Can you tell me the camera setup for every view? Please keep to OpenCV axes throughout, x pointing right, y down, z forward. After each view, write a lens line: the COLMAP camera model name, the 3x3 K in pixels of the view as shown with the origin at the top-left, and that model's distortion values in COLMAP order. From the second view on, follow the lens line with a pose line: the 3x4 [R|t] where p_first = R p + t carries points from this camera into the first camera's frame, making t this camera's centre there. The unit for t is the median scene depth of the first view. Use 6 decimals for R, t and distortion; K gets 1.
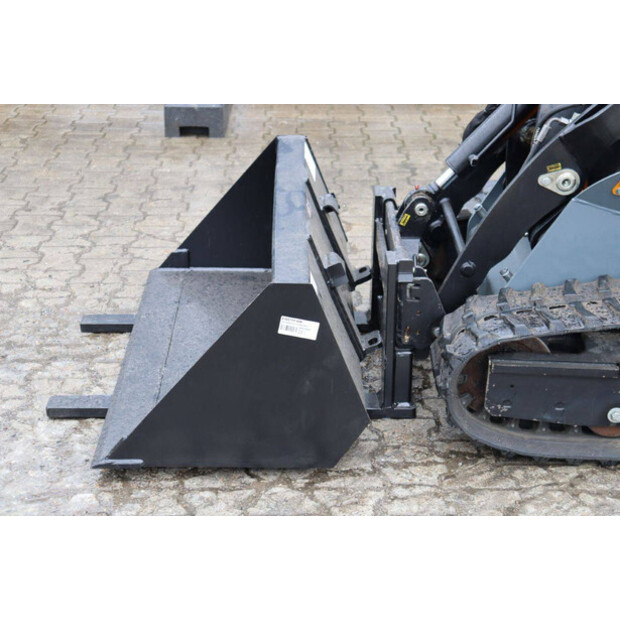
lens RADIAL K [[1178.5, 0, 310.0], [0, 1178.5, 310.0], [0, 0, 1]] dist [0.287887, -0.065923]
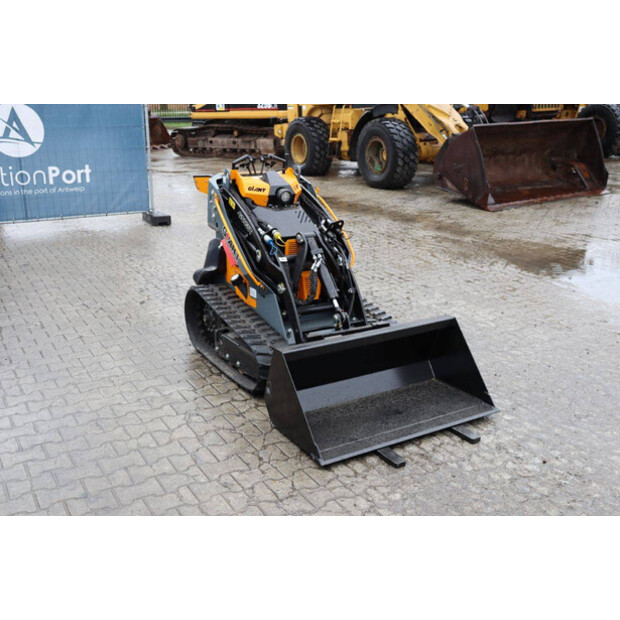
lens RADIAL K [[654.1, 0, 301.1], [0, 654.1, 310.8], [0, 0, 1]] dist [-0.042568, 0.008780]
pose [[-0.480062, -0.252761, 0.840031, -1.025832], [0.364142, 0.813773, 0.452961, -0.770541], [-0.798085, 0.523340, -0.298621, 1.558490]]
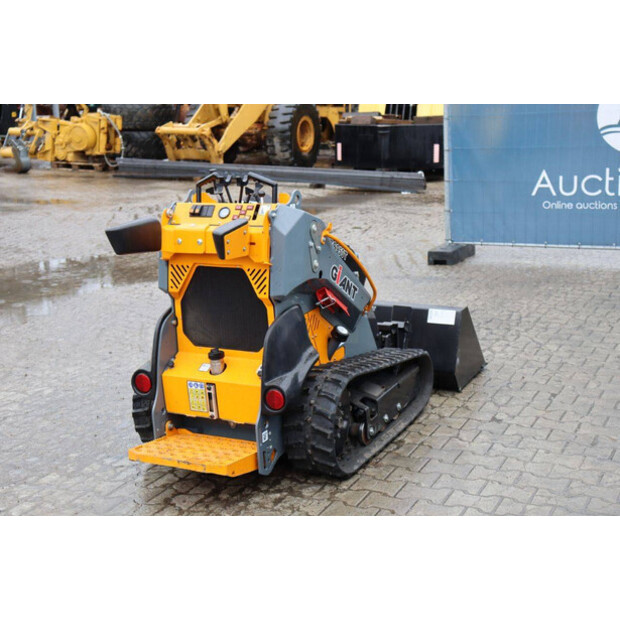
lens RADIAL K [[957.5, 0, 306.0], [0, 957.5, 307.7], [0, 0, 1]] dist [0.132010, 0.073245]
pose [[-0.463419, 0.209157, -0.861102, 1.780996], [-0.332900, 0.859475, 0.387919, -0.827709], [0.821231, 0.466430, -0.328669, 1.643548]]
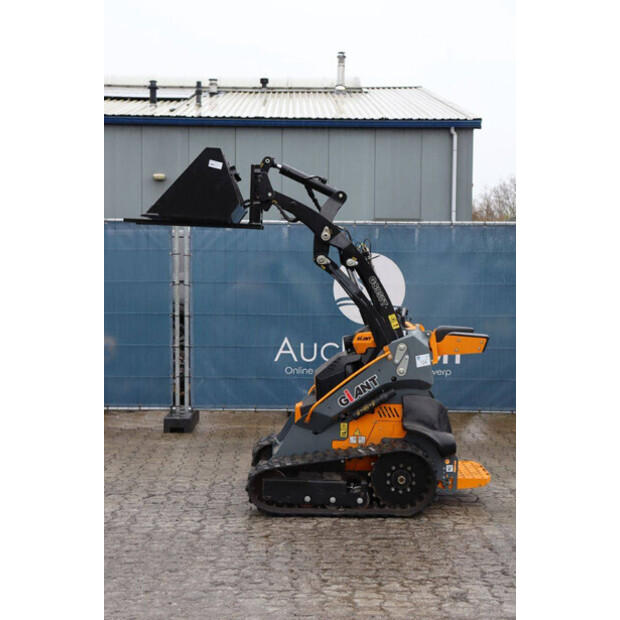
lens RADIAL K [[920.7, 0, 310.0], [0, 920.7, 310.0], [0, 0, 1]] dist [0.017056, 1.137562]
pose [[0.999930, -0.001375, 0.011792, 0.231634], [0.005412, 0.936878, -0.349613, 0.430145], [-0.010567, 0.349653, 0.936820, -1.215894]]
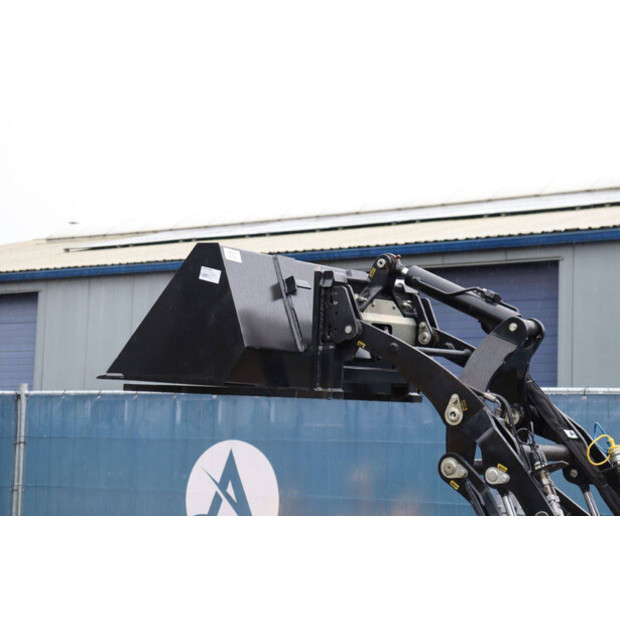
lens RADIAL K [[1448.6, 0, 310.0], [0, 1448.6, 310.0], [0, 0, 1]] dist [0.408892, 0.635194]
pose [[0.805027, -0.047414, -0.591341, 1.119060], [-0.250529, 0.876381, -0.411329, 0.082809], [0.537742, 0.479279, 0.693632, -0.447748]]
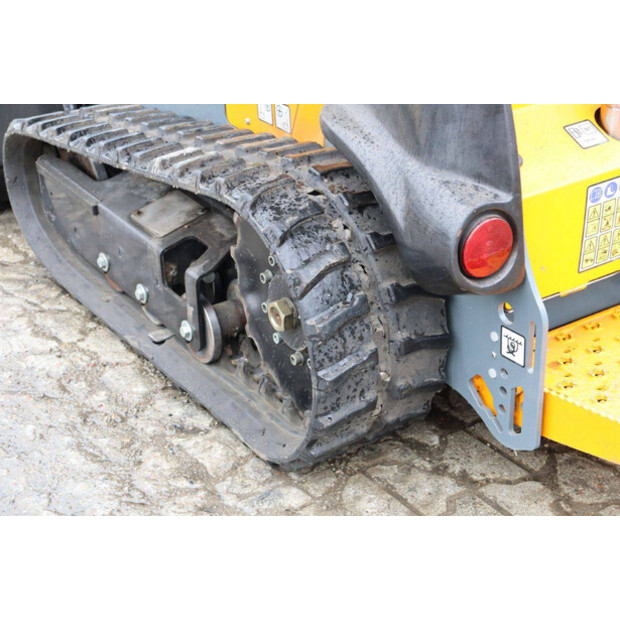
lens RADIAL K [[1242.1, 0, 309.8], [0, 1242.1, 299.4], [0, 0, 1]] dist [0.301500, 0.007223]
pose [[0.544112, 0.345048, -0.764777, 1.025756], [-0.306315, 0.930296, 0.201794, -0.114922], [0.781098, 0.124464, 0.611878, 0.552157]]
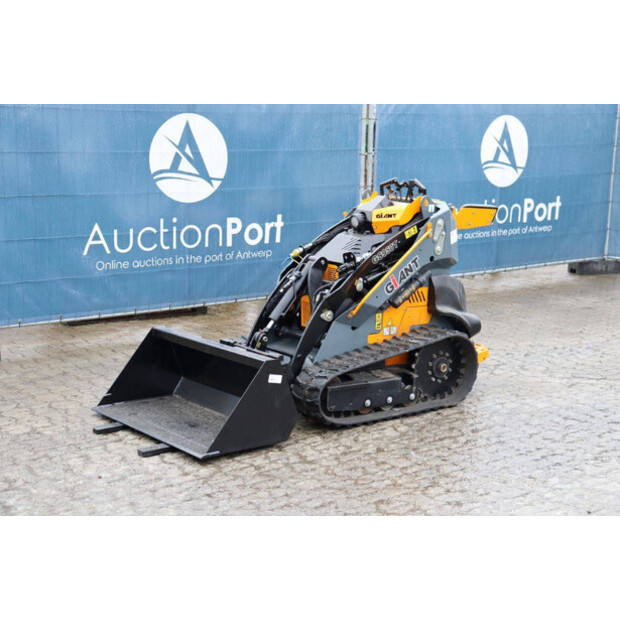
lens RADIAL K [[1083.5, 0, 310.0], [0, 1083.5, 310.0], [0, 0, 1]] dist [0.216678, 0.087671]
pose [[0.793963, -0.099480, 0.599772, -1.161943], [0.239849, 0.957760, -0.158649, 0.228220], [-0.558655, 0.269816, 0.784285, -0.750648]]
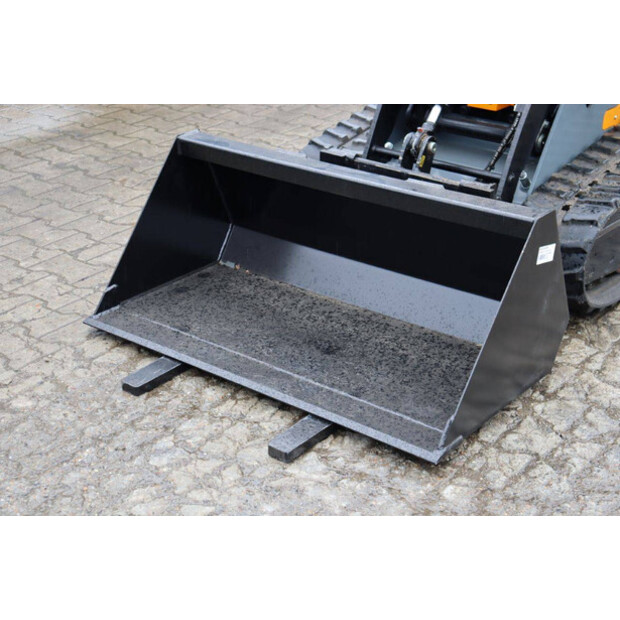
lens RADIAL K [[1063.2, 0, 310.0], [0, 1063.2, 310.0], [0, 0, 1]] dist [0.182982, 0.185001]
pose [[0.634639, -0.346555, 0.690748, -0.775208], [0.331671, 0.929454, 0.161586, -0.153864], [-0.698017, 0.126552, 0.704810, 0.420727]]
